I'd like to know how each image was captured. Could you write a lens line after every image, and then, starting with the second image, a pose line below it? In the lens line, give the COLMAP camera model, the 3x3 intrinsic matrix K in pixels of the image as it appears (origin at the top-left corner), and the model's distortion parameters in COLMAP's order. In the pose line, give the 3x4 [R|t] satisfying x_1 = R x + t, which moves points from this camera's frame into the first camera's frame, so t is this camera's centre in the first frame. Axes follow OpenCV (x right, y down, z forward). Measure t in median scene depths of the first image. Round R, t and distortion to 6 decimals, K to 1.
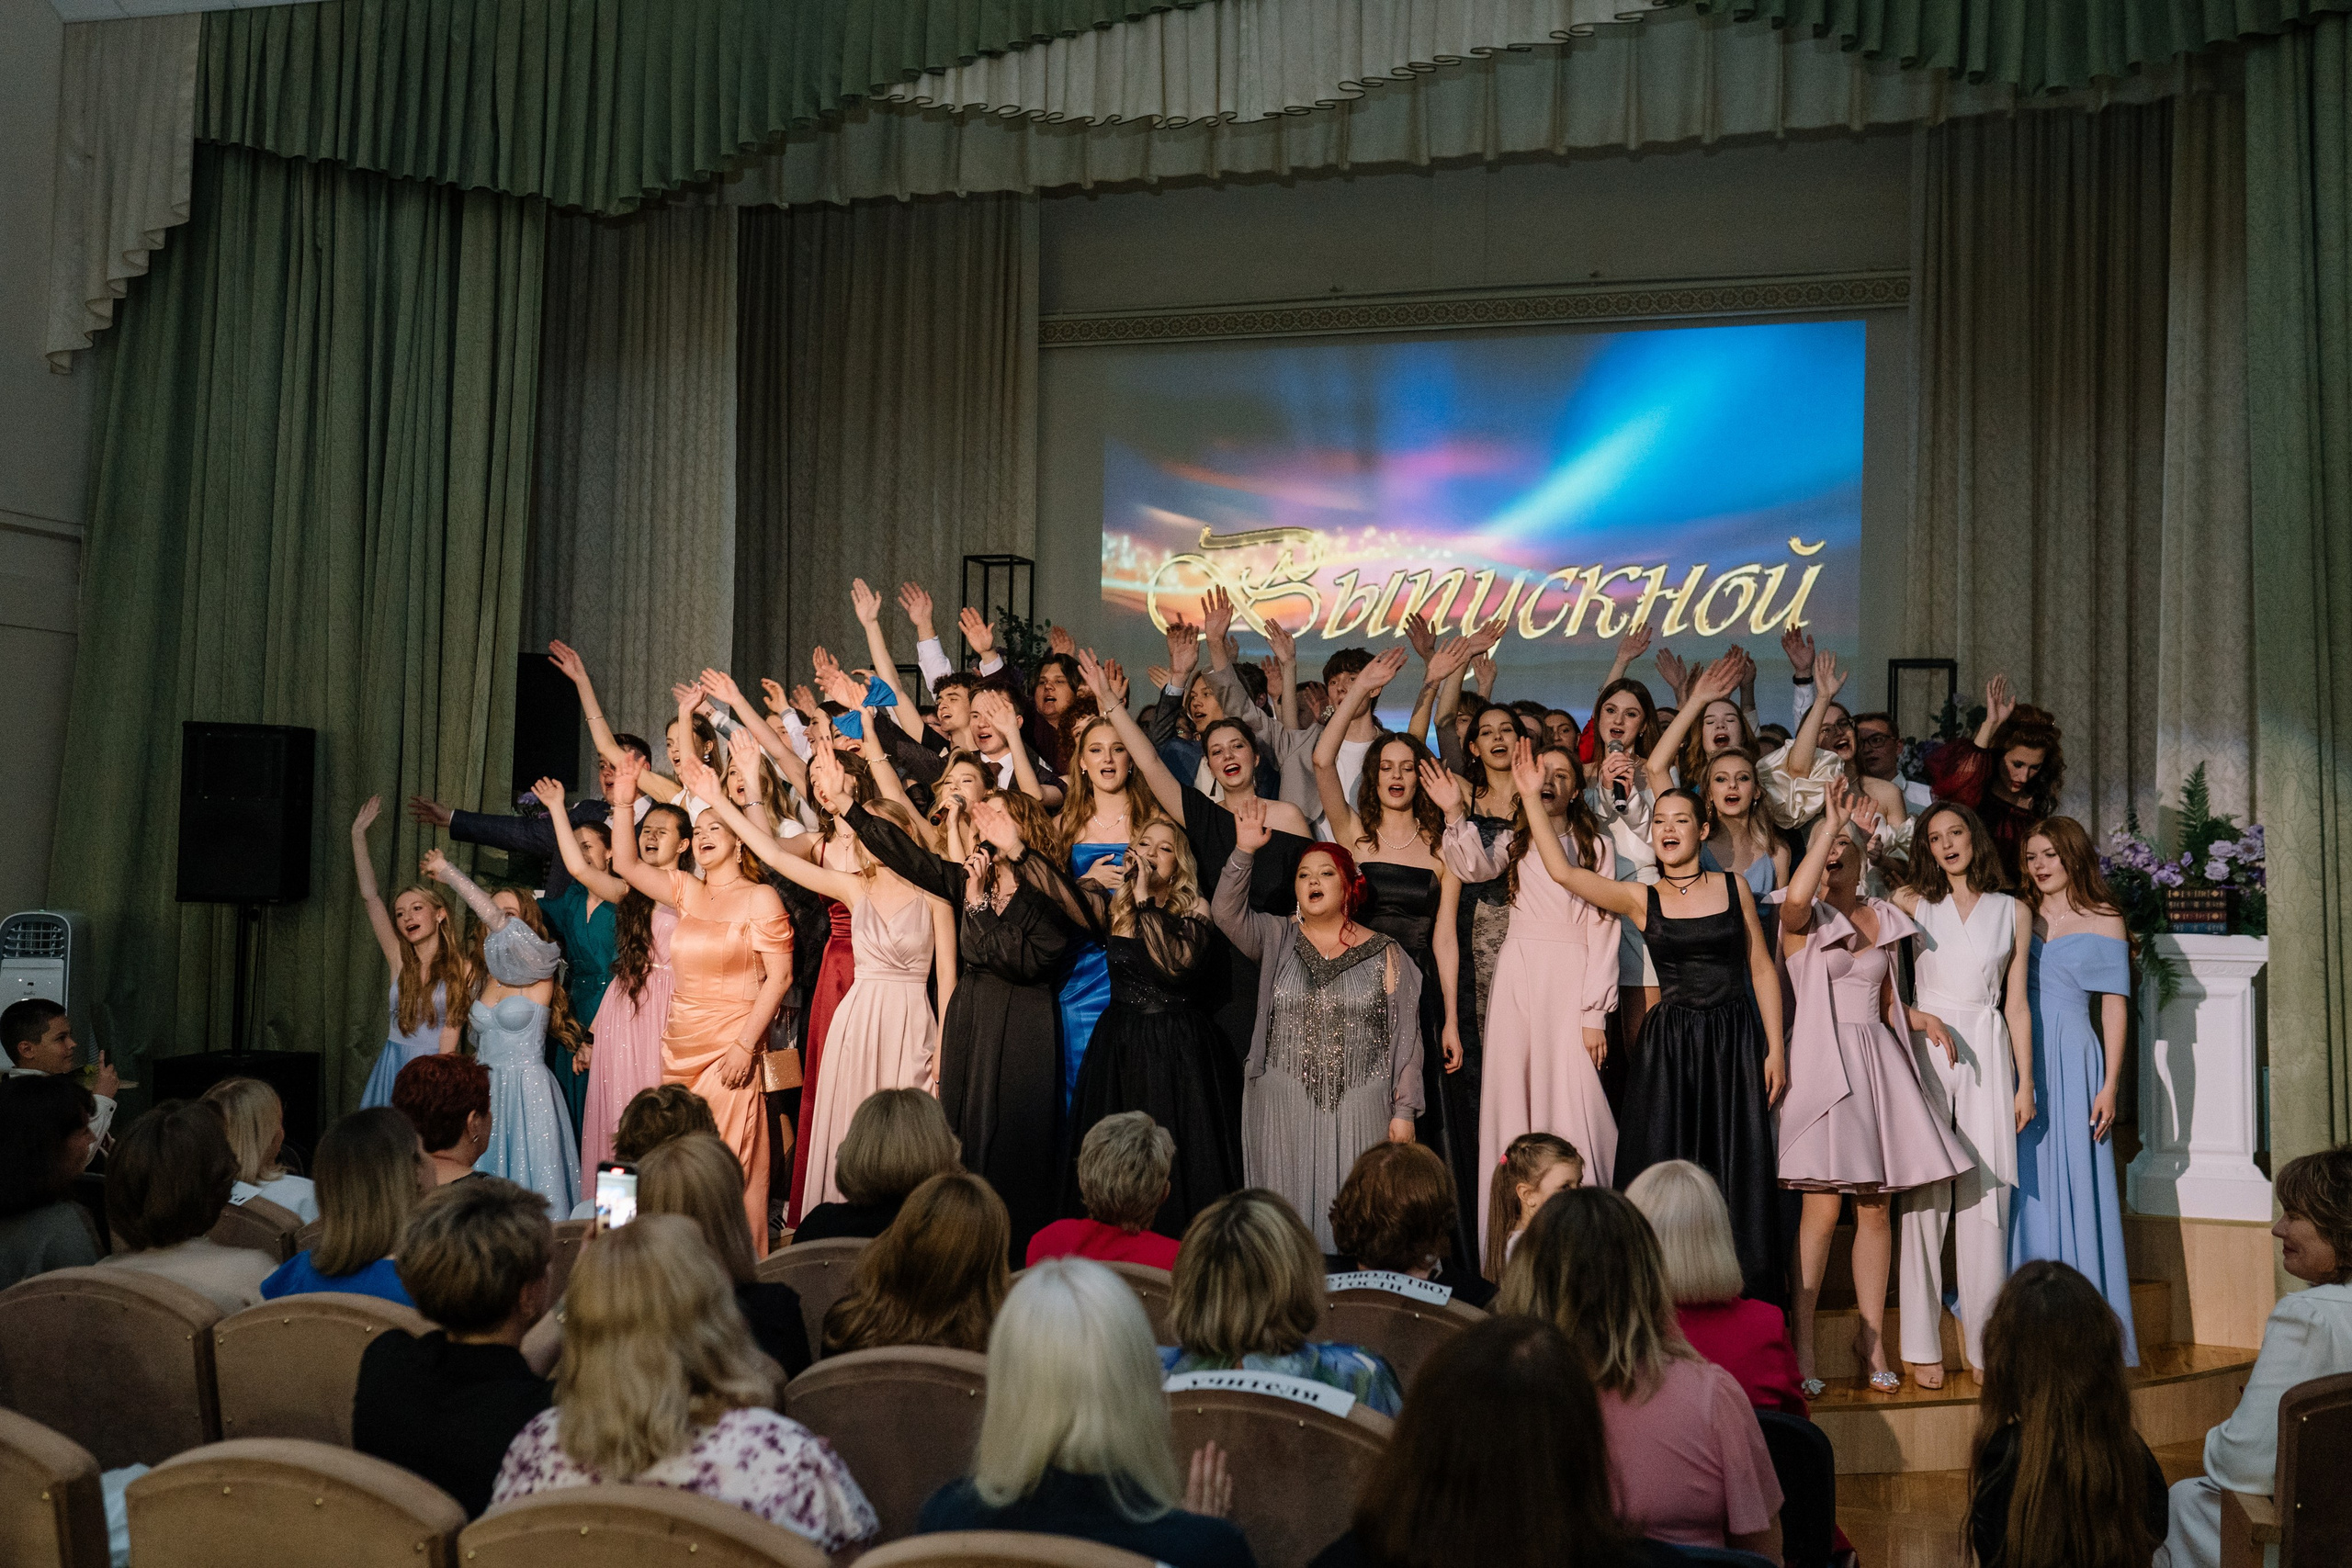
lens RADIAL K [[2266.7, 0, 1185.8], [0, 2266.7, 782.9], [0, 0, 1]] dist [0.006398, -0.001205]
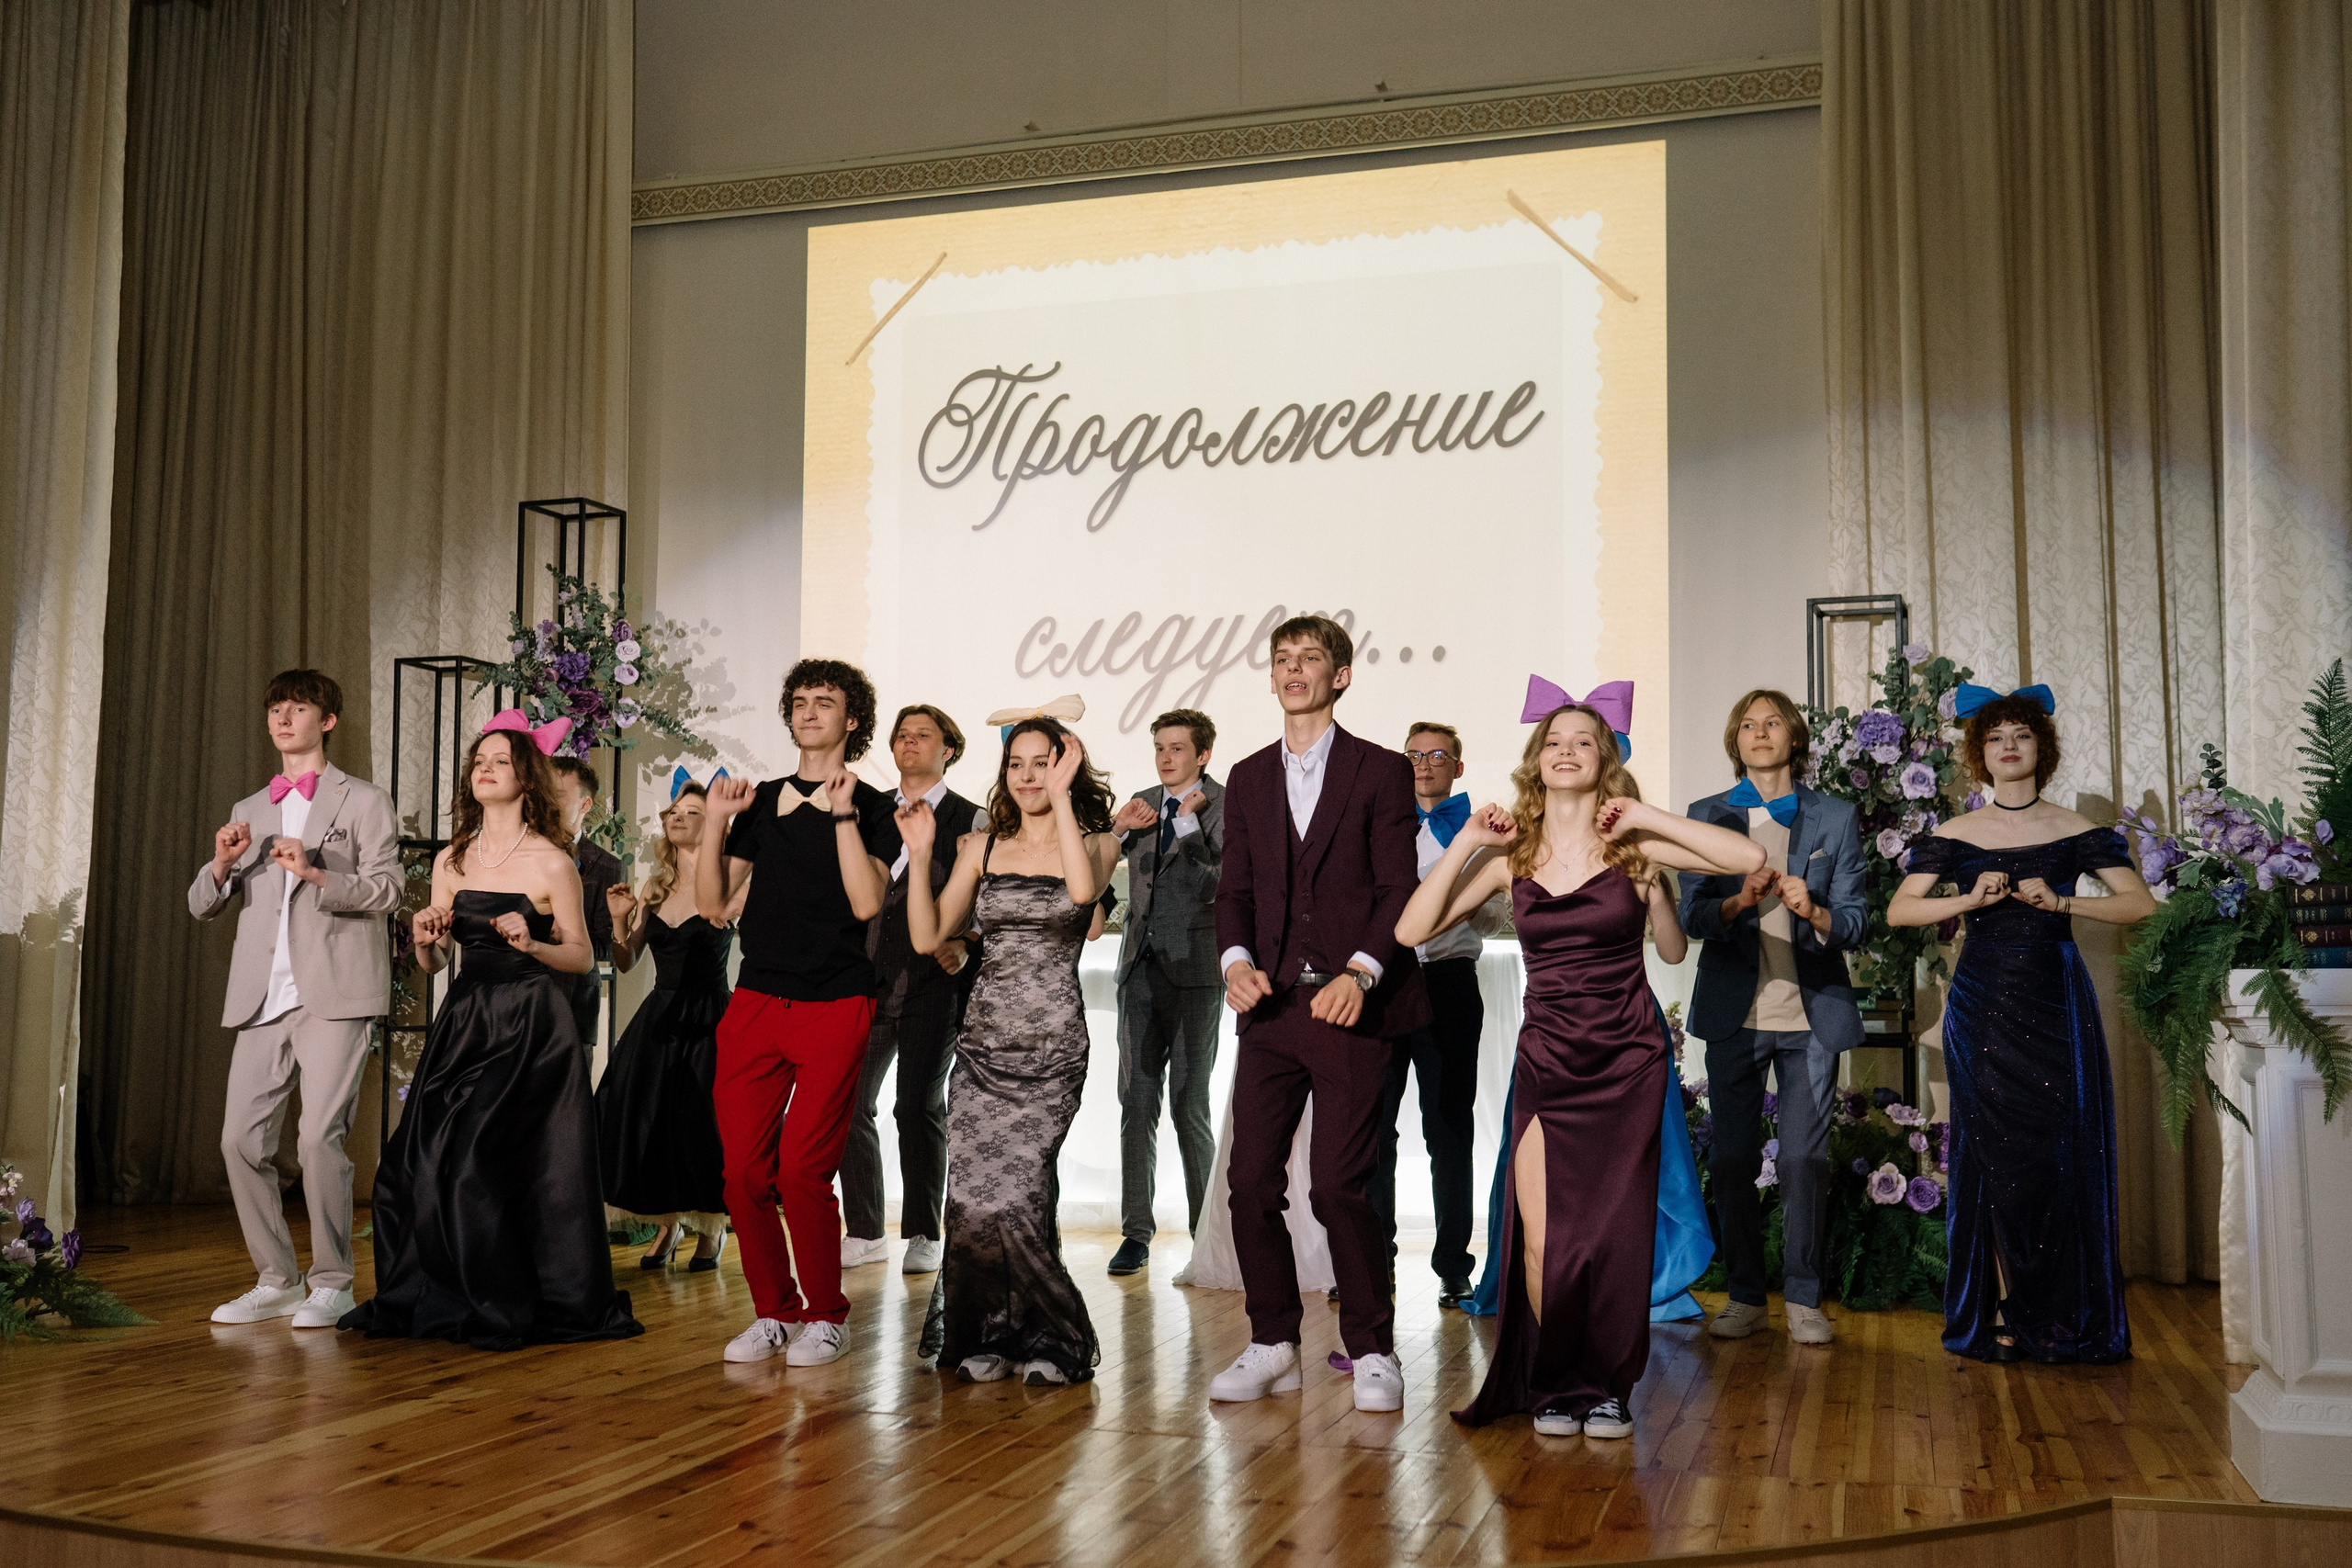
lens RADIAL K [[2266.7, 0, 1185.8], [0, 2266.7, 782.9], [0, 0, 1]] dist [0.006398, -0.001205]
pose [[0.999807, -0.016894, 0.010017, 0.117808], [0.017389, 0.998519, -0.051541, 0.032578], [-0.009132, 0.051705, 0.998621, 0.330834]]
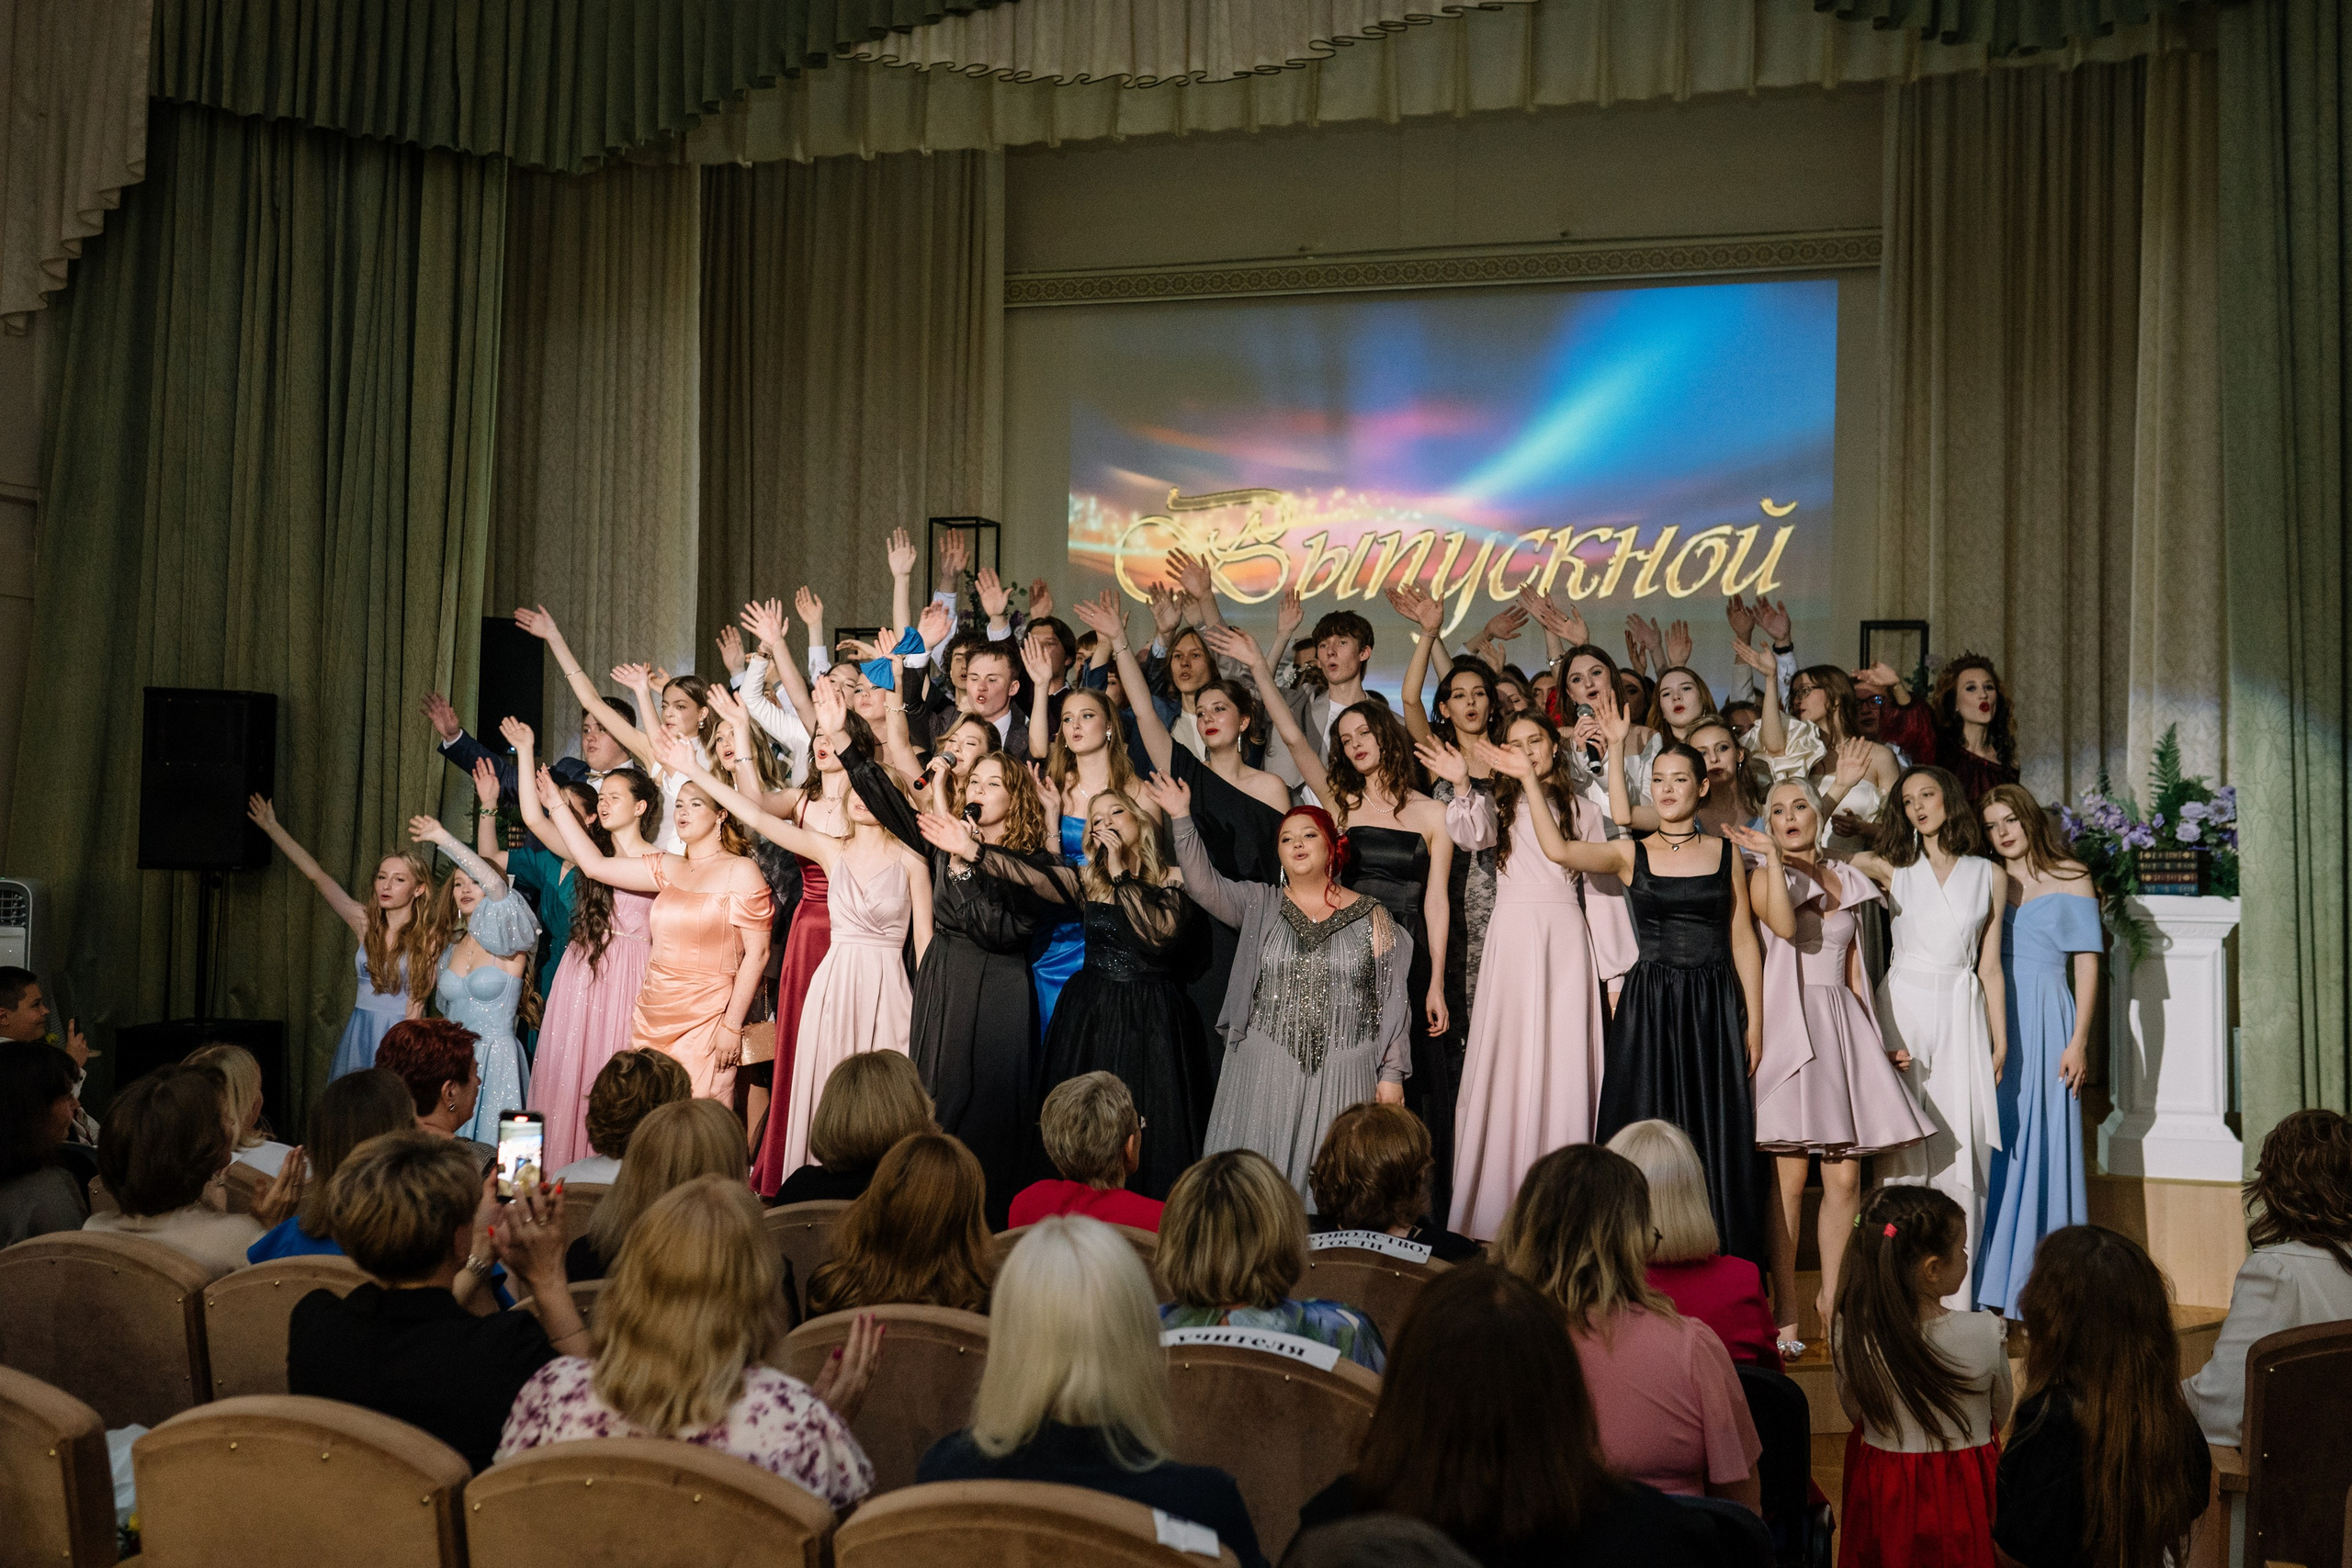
lens RADIAL K [[2301.6, 0, 1166.1], [0, 2301.6, 770.4], [0, 0, 1]] dist [0.003772, 0.009006]
pose [[0.999963, -0.002467, 0.008242, -0.003452], [0.002381, 0.999943, 0.010395, -0.000151], [-0.008267, -0.010375, 0.999912, -0.008660]]
